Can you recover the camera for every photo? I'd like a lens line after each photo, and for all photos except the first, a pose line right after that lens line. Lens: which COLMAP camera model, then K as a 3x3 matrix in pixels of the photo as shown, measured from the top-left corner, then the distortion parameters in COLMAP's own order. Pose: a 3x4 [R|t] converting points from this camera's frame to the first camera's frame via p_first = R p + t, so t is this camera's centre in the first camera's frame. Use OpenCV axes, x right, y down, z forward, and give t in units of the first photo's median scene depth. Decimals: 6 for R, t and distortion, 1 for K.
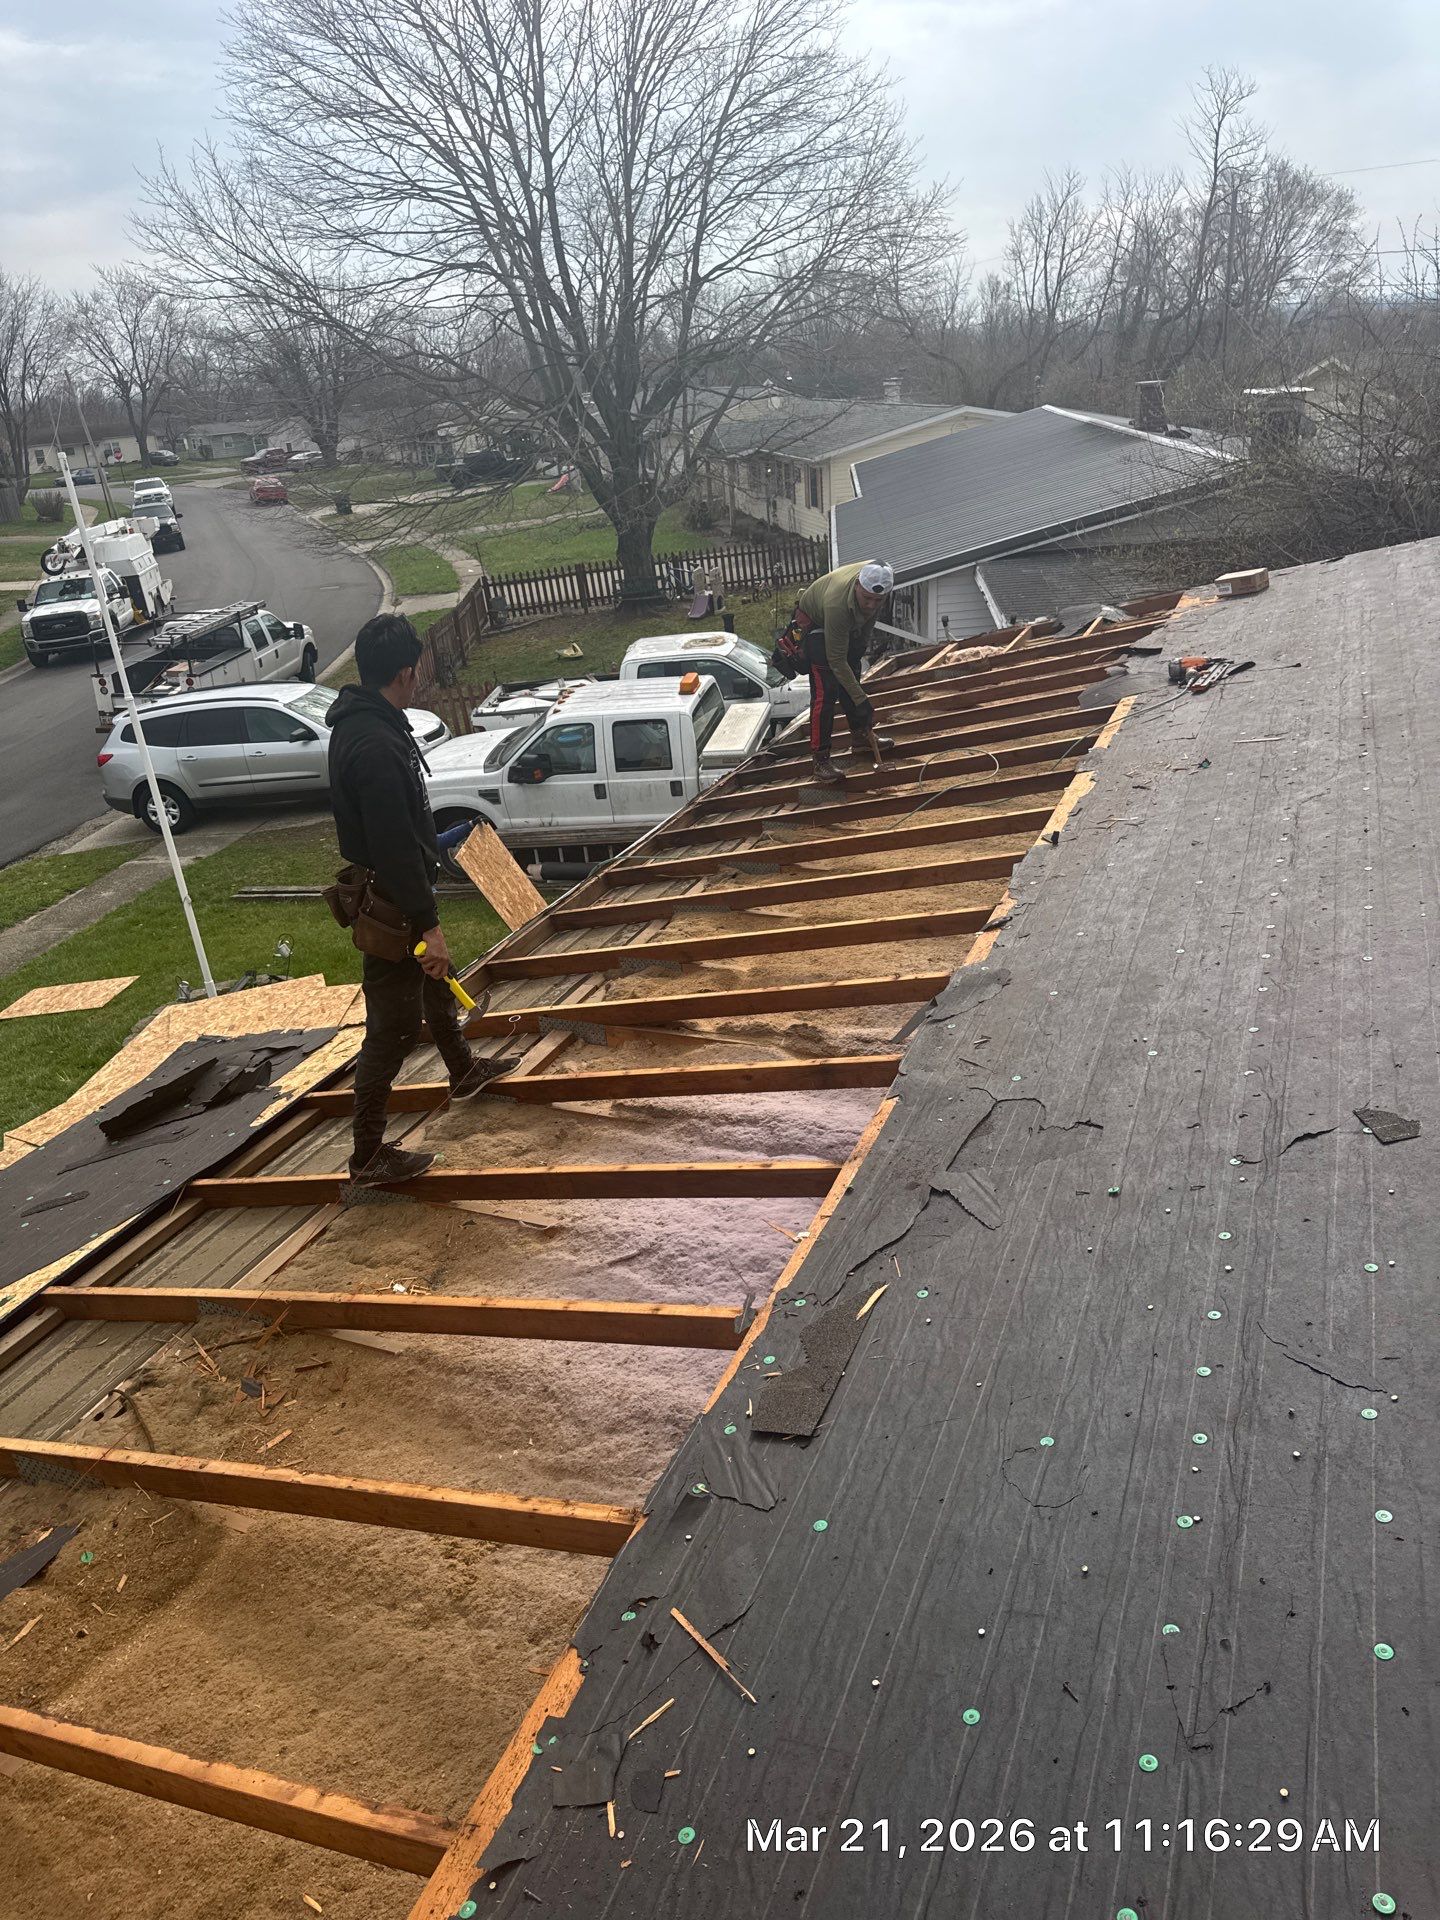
lens RADIAL K [[1347.3, 0, 714.0], [0, 1347.3, 958.1], [0, 0, 1]] dist [0.053608, -0.069705]
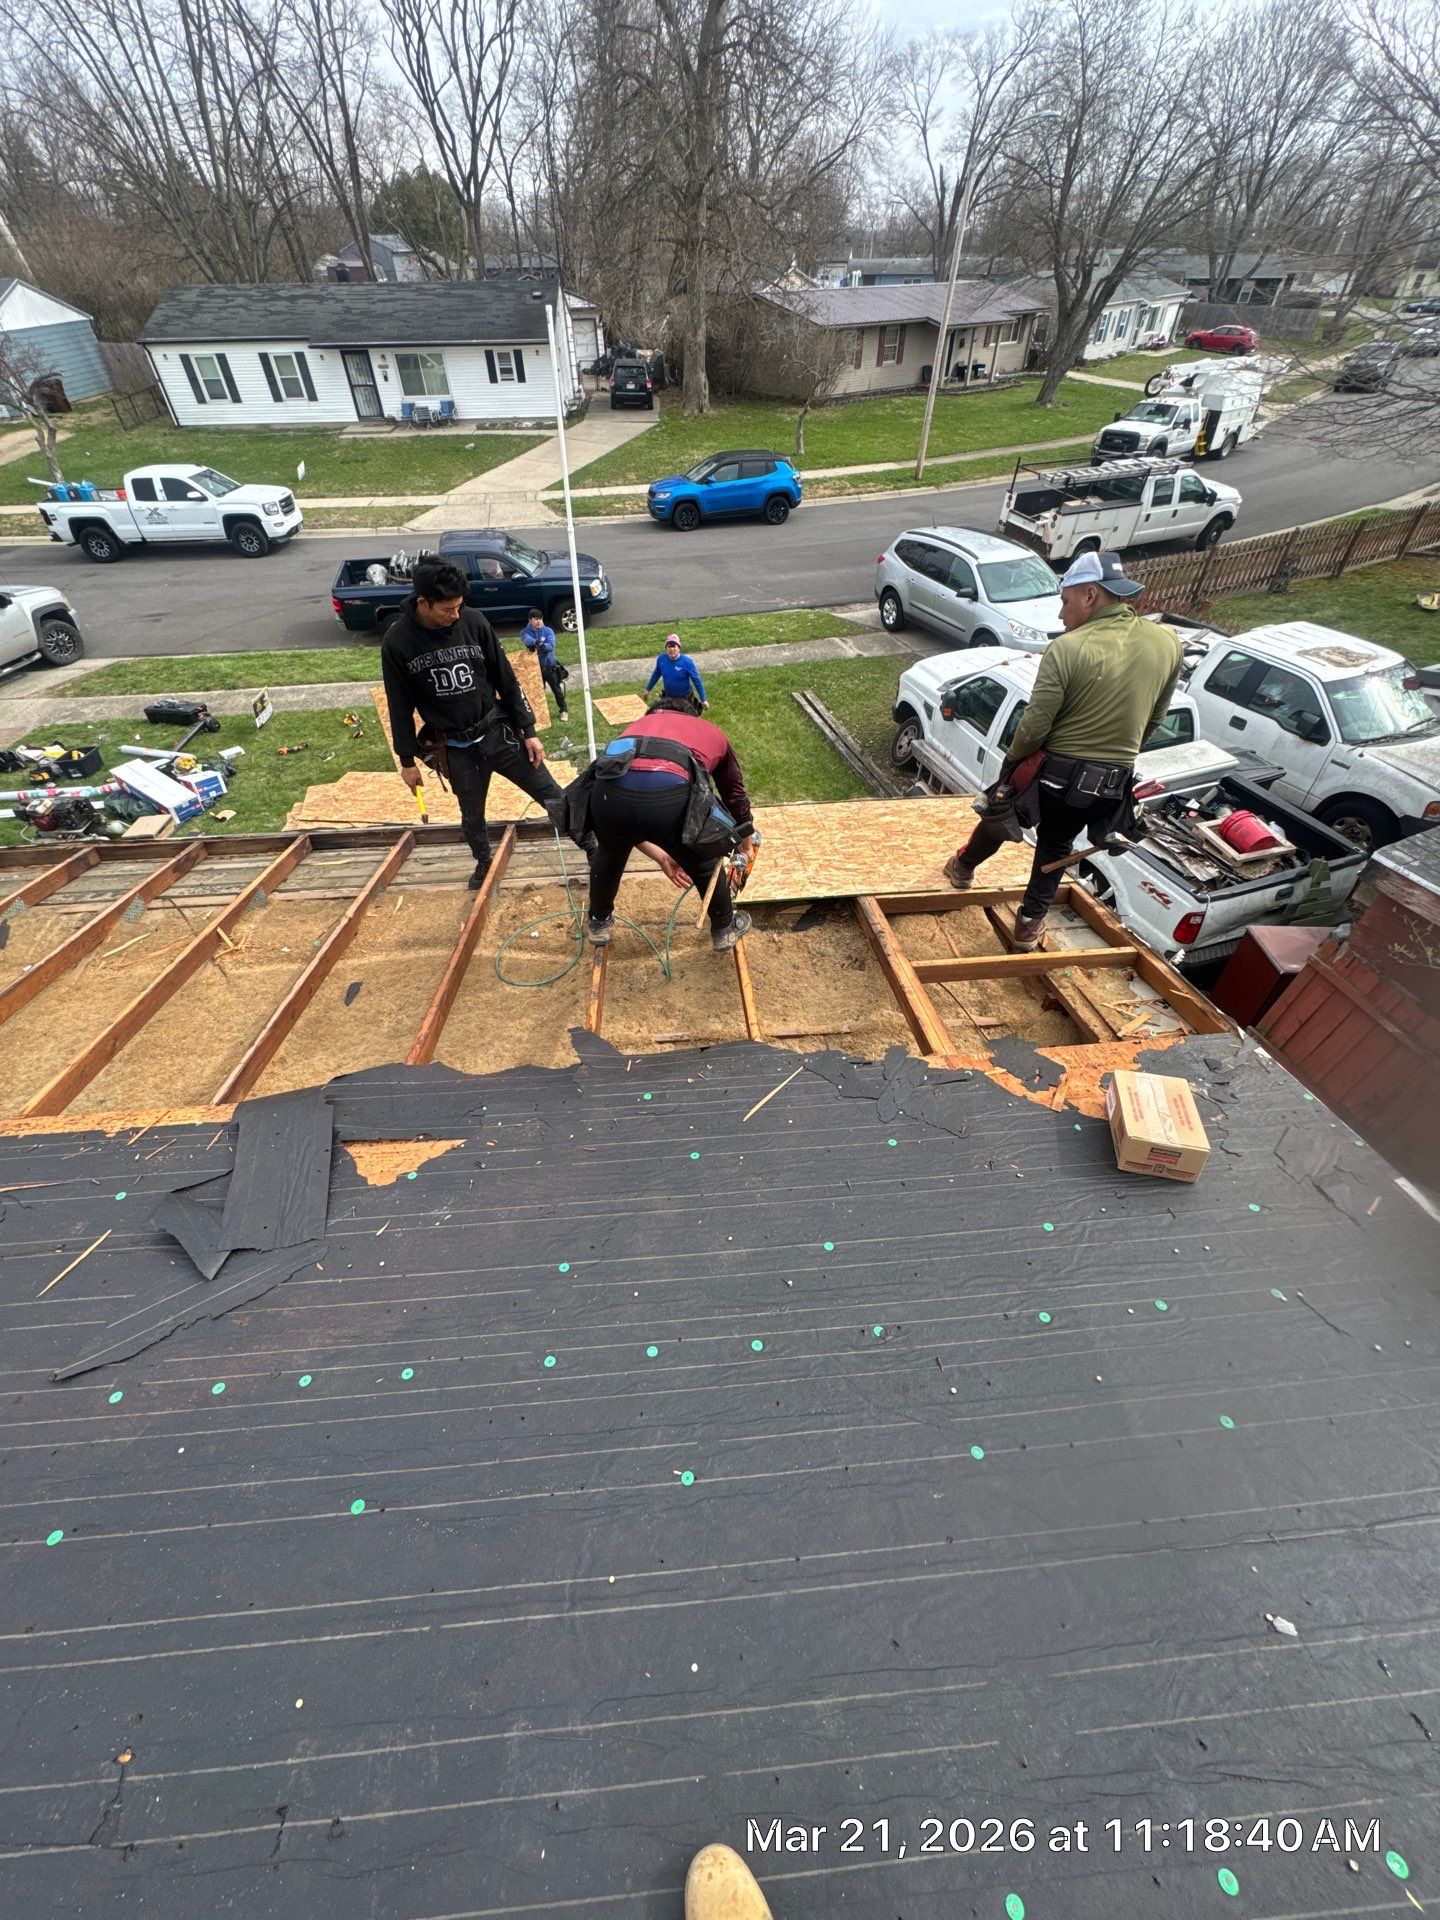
lens RADIAL K [[766.4, 0, 719.1], [0, 766.4, 956.4], [0, 0, 1]] dist [-0.000427, -0.000163]
pose [[0.457863, 0.653819, -0.602397, 0.167814], [-0.378028, 0.756468, 0.533715, -0.147954], [0.804647, -0.016645, 0.593520, 0.292345]]
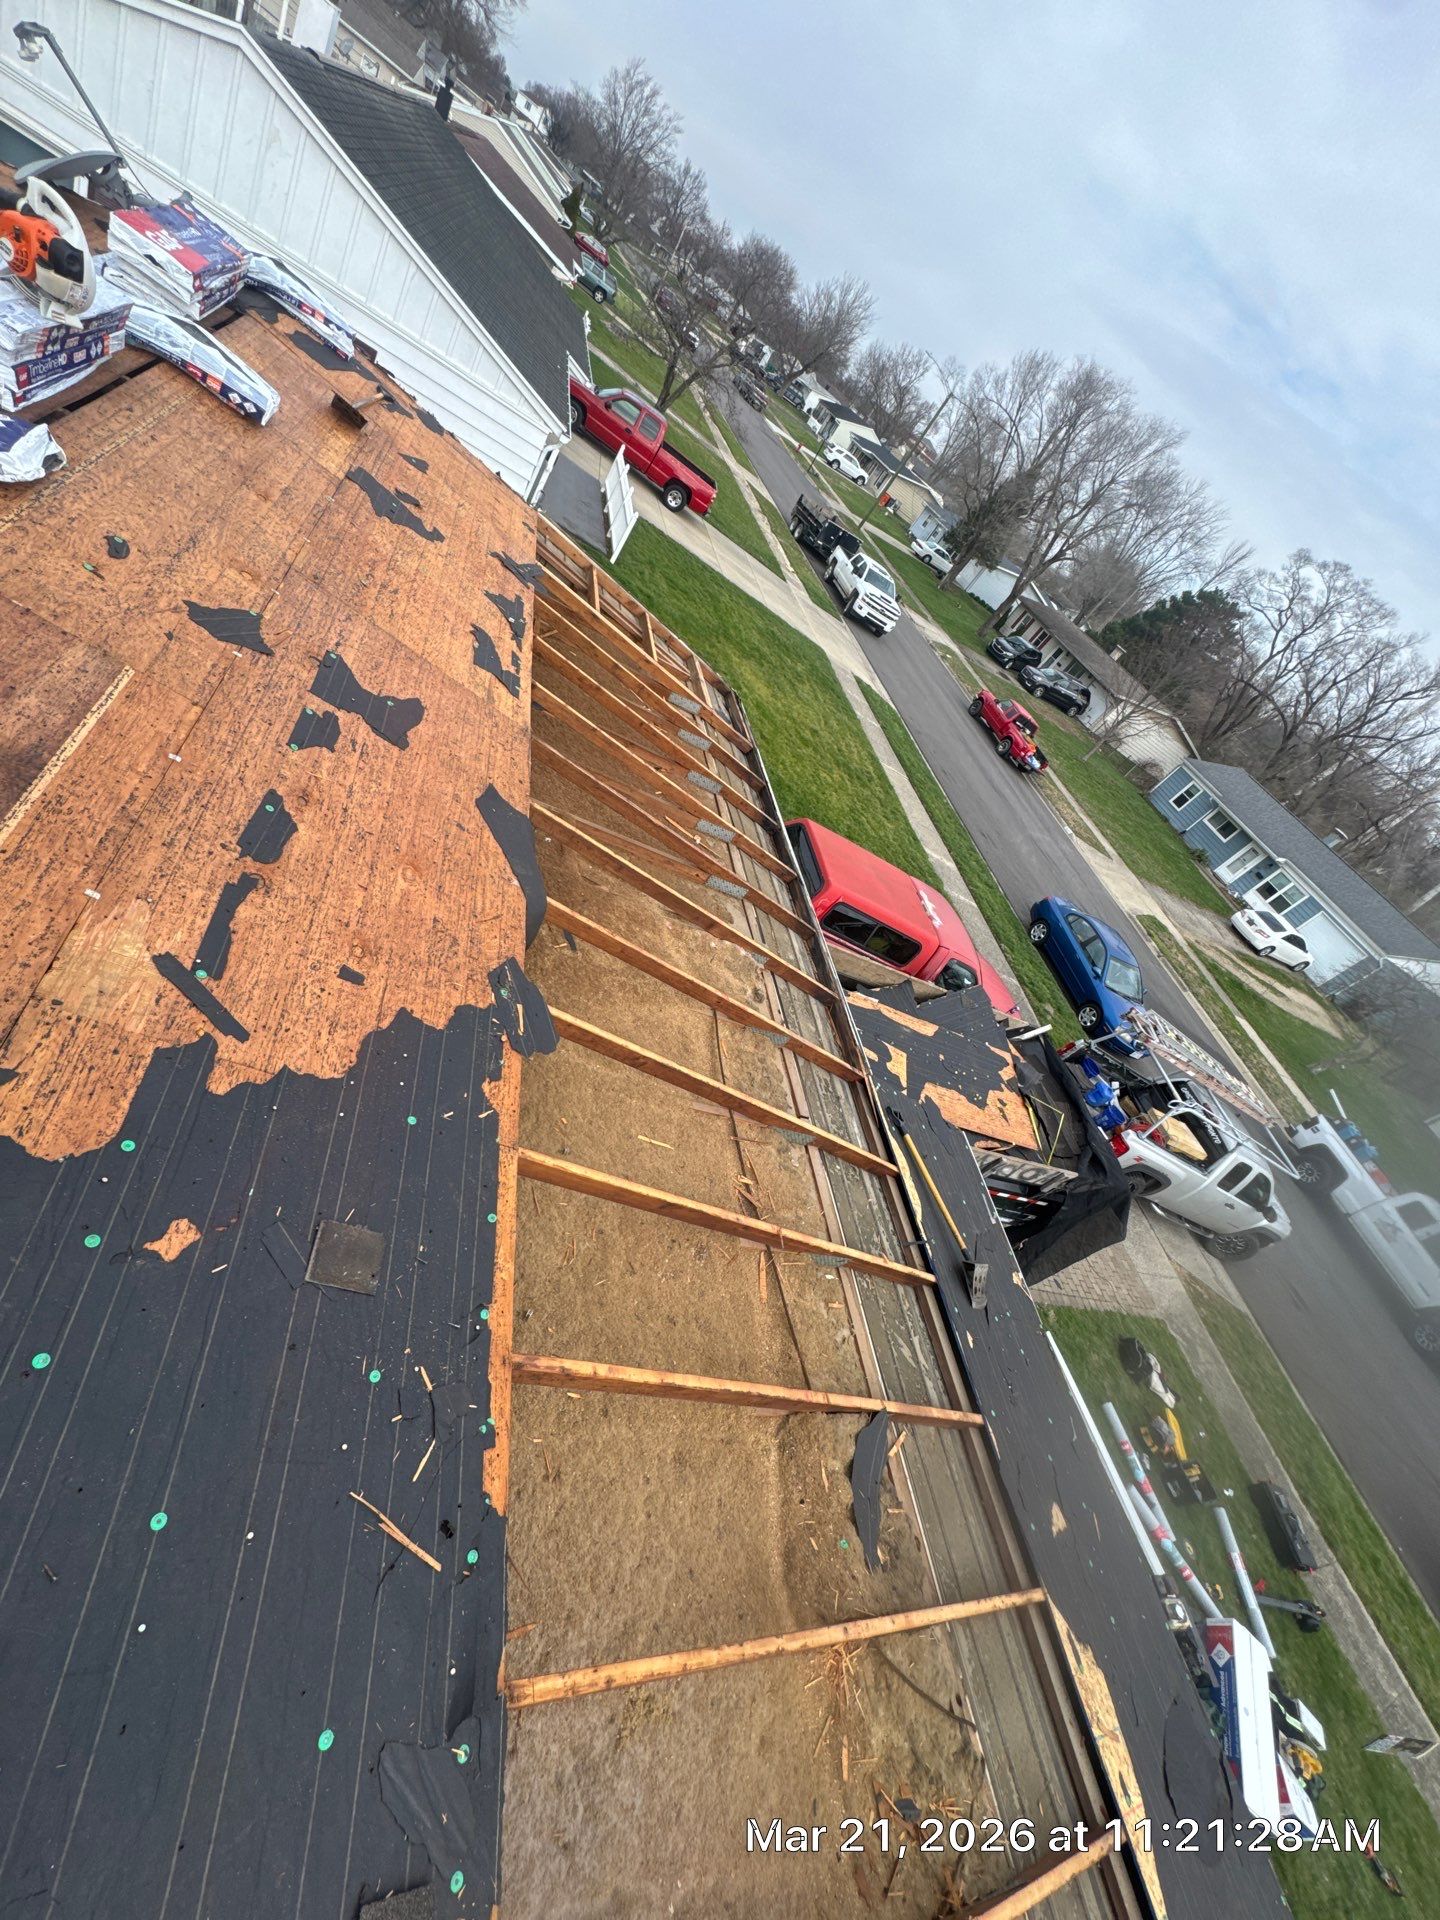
lens RADIAL K [[766.4, 0, 731.7], [0, 766.4, 964.8], [0, 0, 1]] dist [-0.000427, -0.000163]
pose [[-0.726601, 0.068940, -0.683592, 0.018663], [-0.648174, 0.261194, 0.715296, -0.028801], [0.227862, 0.962821, -0.145099, 0.055130]]
